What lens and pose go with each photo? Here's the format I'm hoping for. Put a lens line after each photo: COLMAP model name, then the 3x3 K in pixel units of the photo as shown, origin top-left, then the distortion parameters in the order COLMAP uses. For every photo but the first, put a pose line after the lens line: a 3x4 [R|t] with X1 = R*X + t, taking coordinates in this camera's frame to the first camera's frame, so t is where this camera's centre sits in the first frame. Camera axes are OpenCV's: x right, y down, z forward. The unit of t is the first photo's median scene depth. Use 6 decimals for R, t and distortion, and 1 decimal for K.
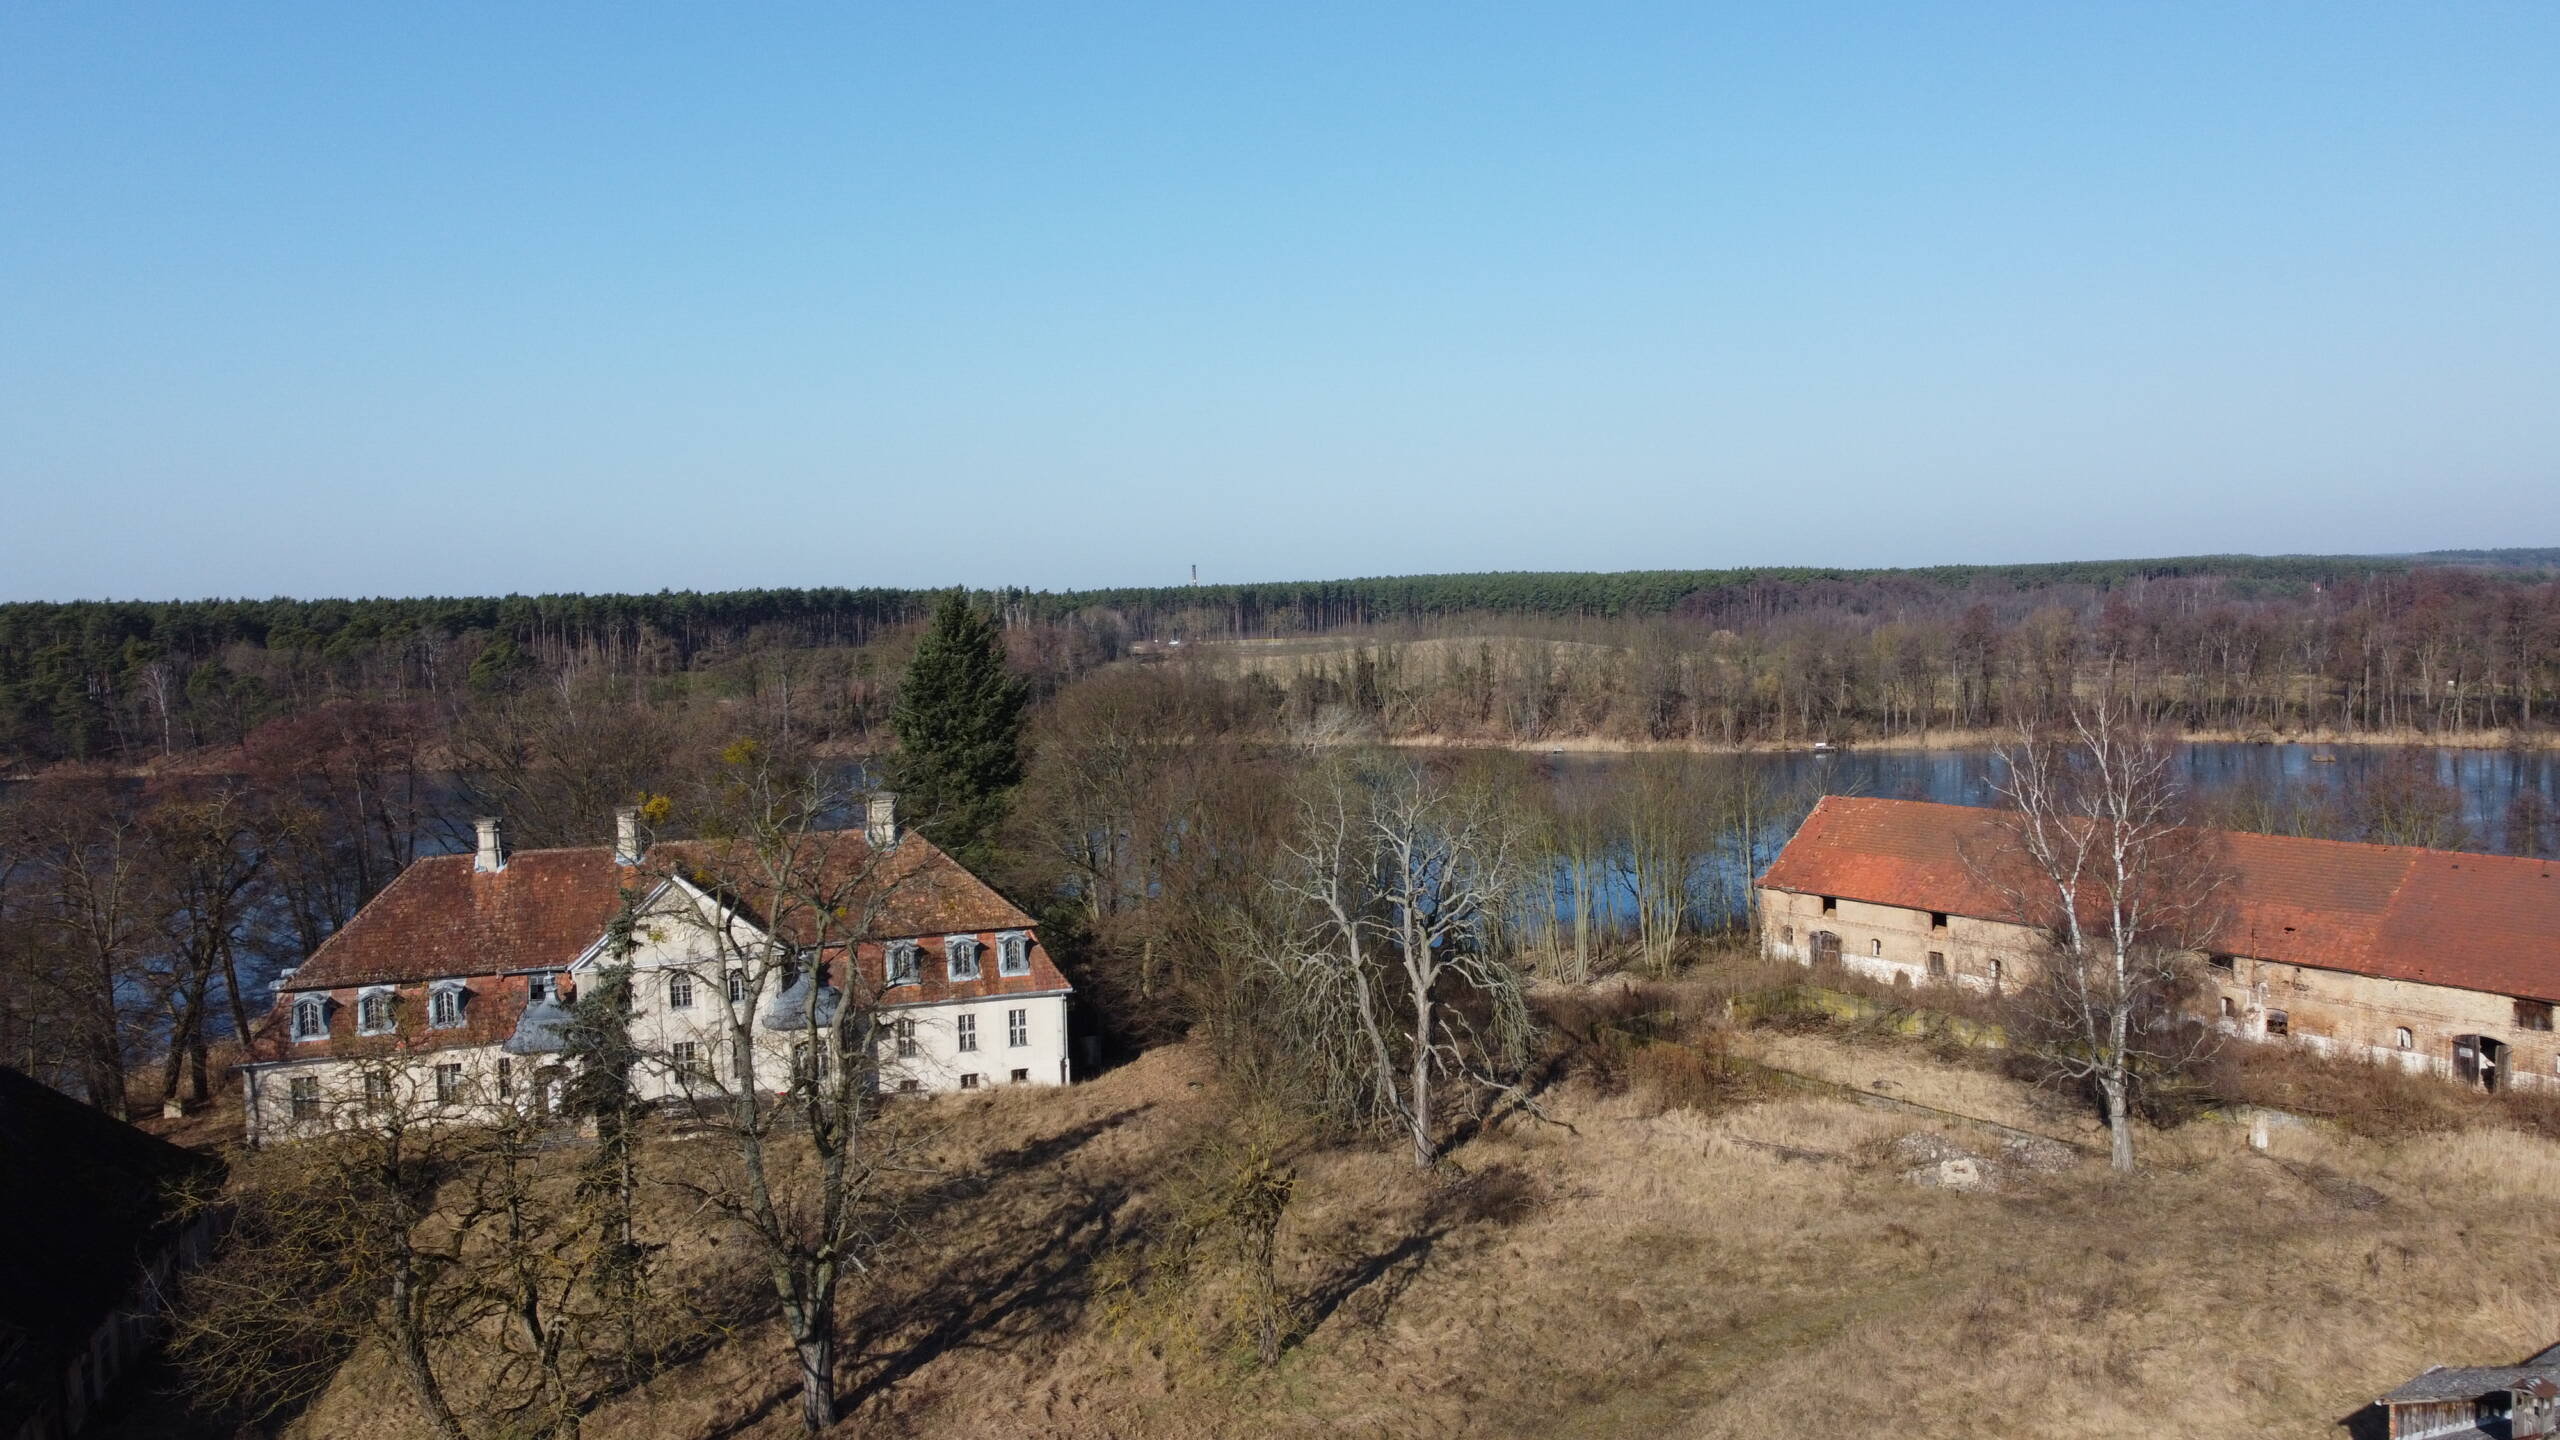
lens RADIAL K [[1937.5, 0, 1280.2], [0, 1937.5, 719.8], [0, 0, 1]] dist [0.001164, 0.003906]
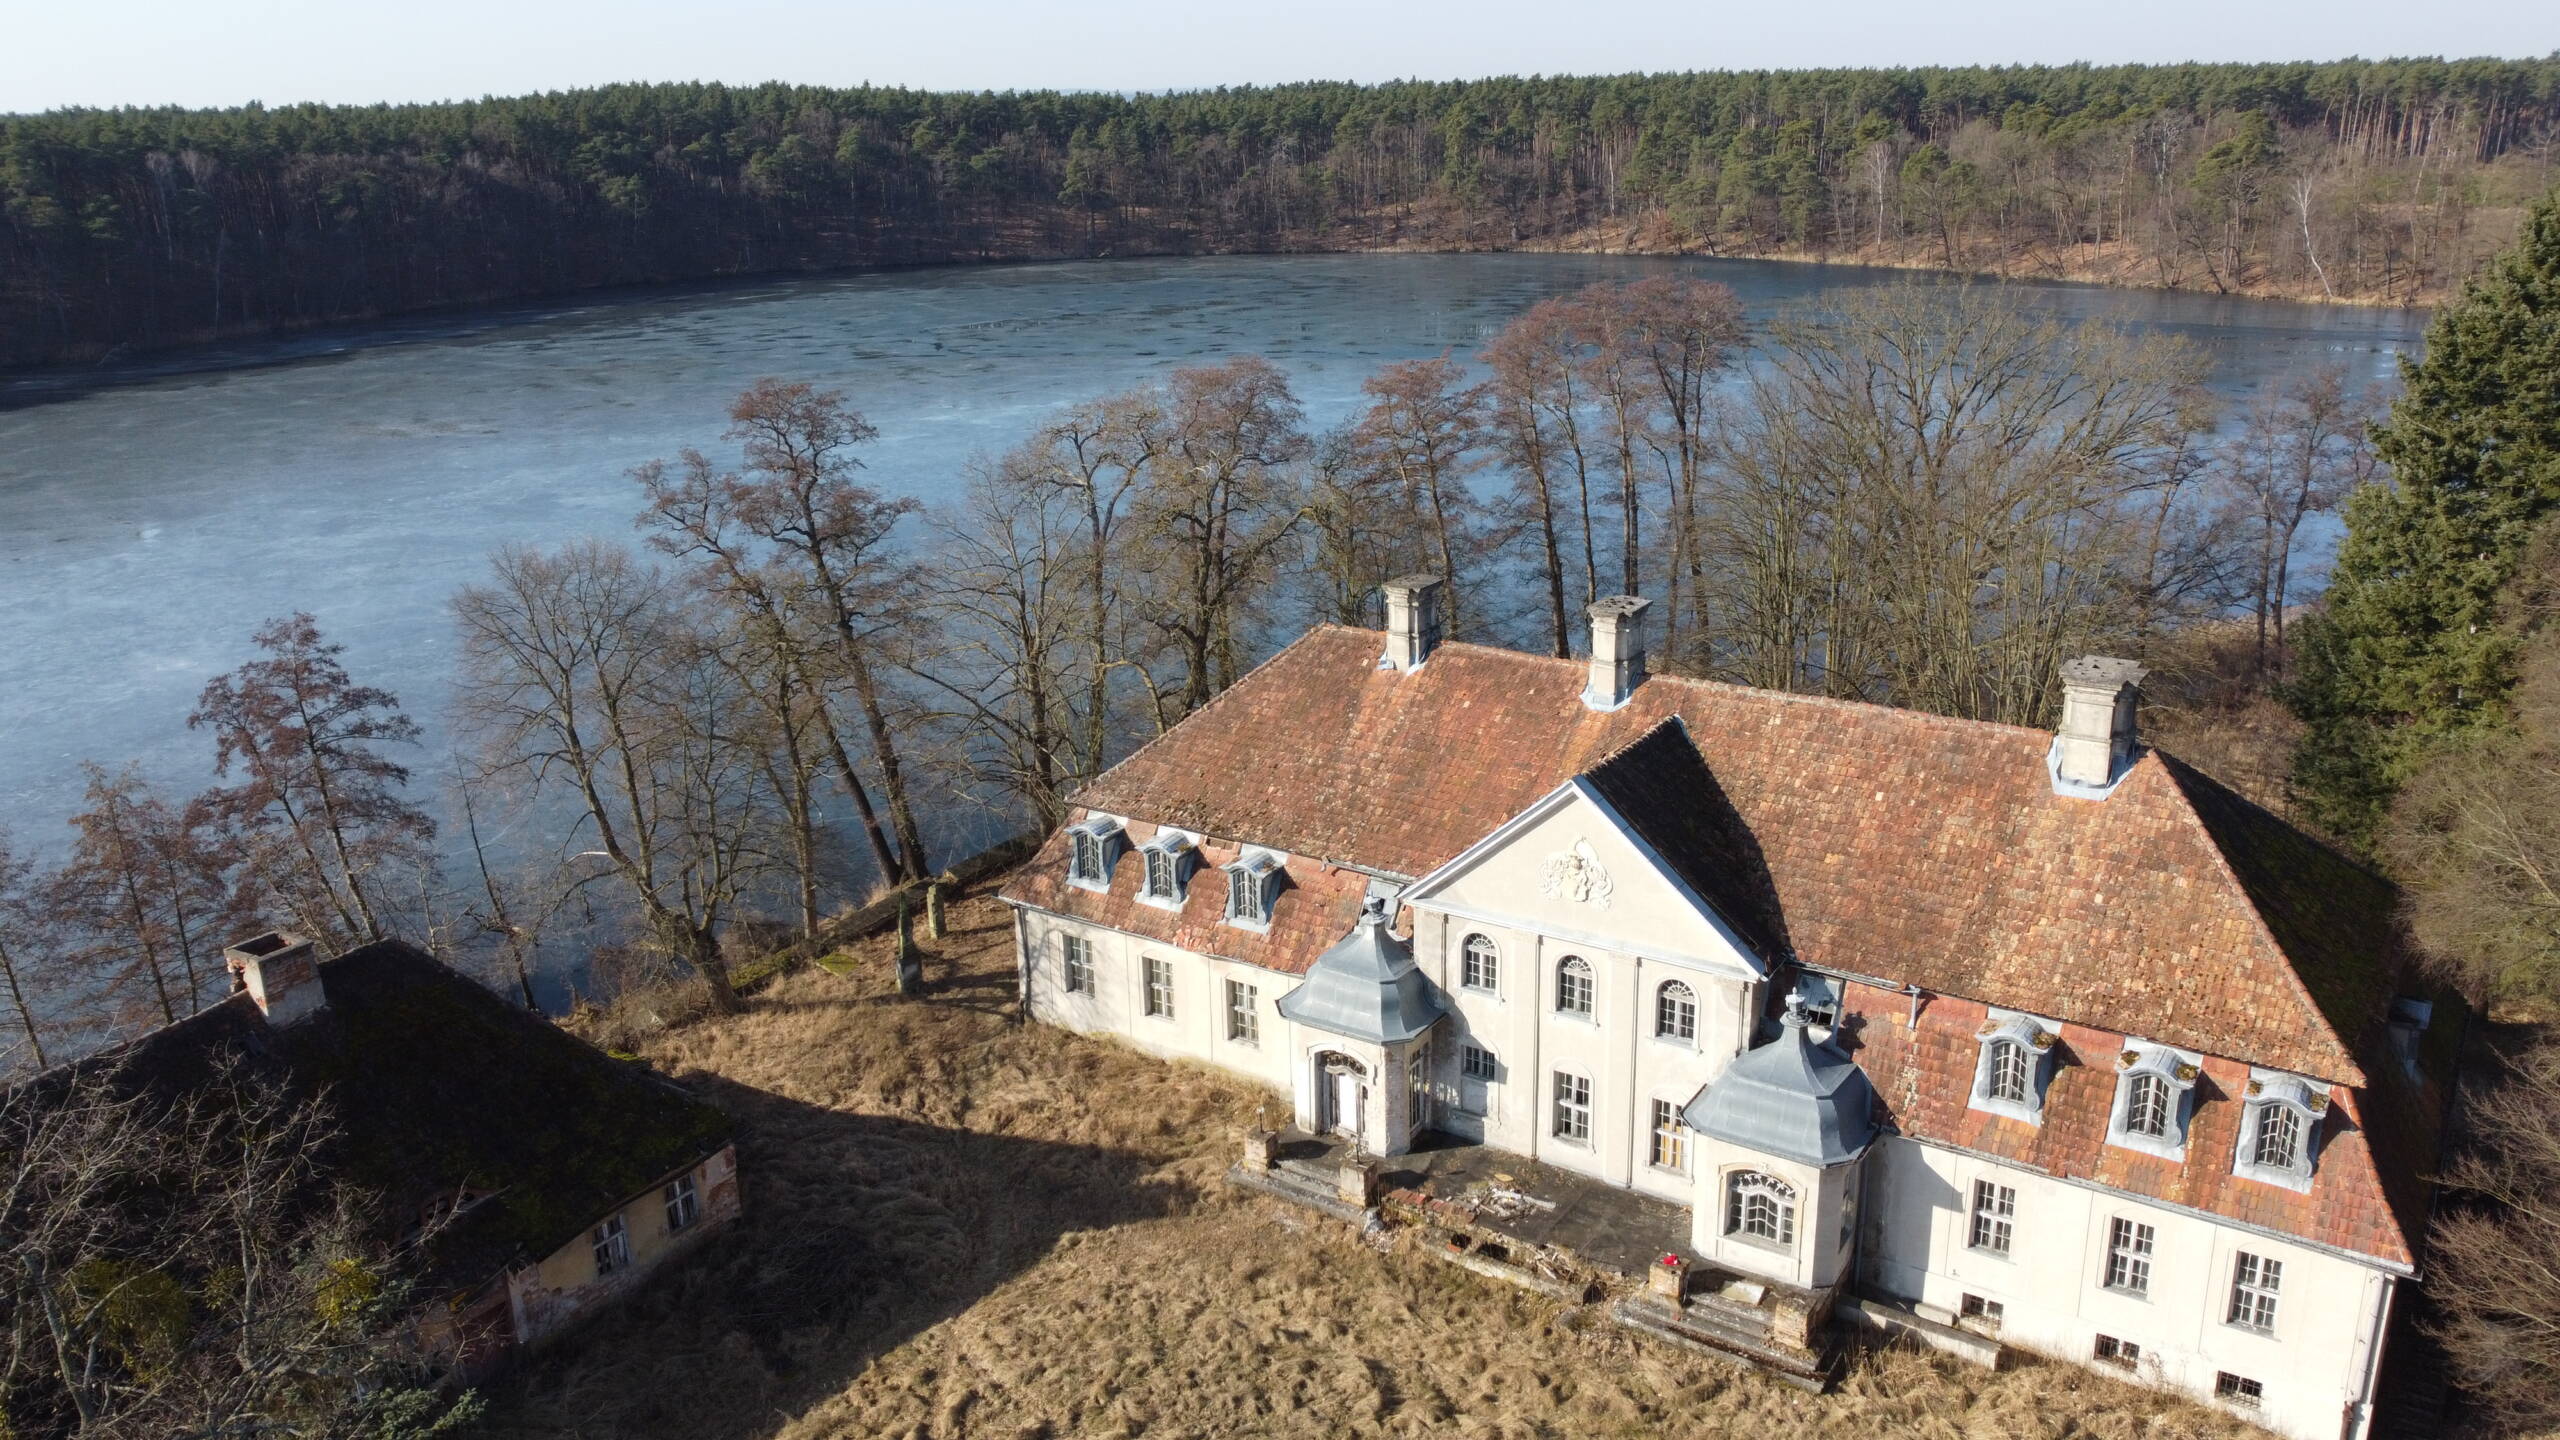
lens RADIAL K [[1937.5, 0, 1283.0], [0, 1937.5, 720.1], [0, 0, 1]] dist [0.001164, 0.003906]
pose [[0.630916, 0.254326, -0.732983, 0.011584], [-0.049409, 0.955999, 0.289178, -0.076211], [0.774277, -0.146231, 0.615721, 0.587558]]
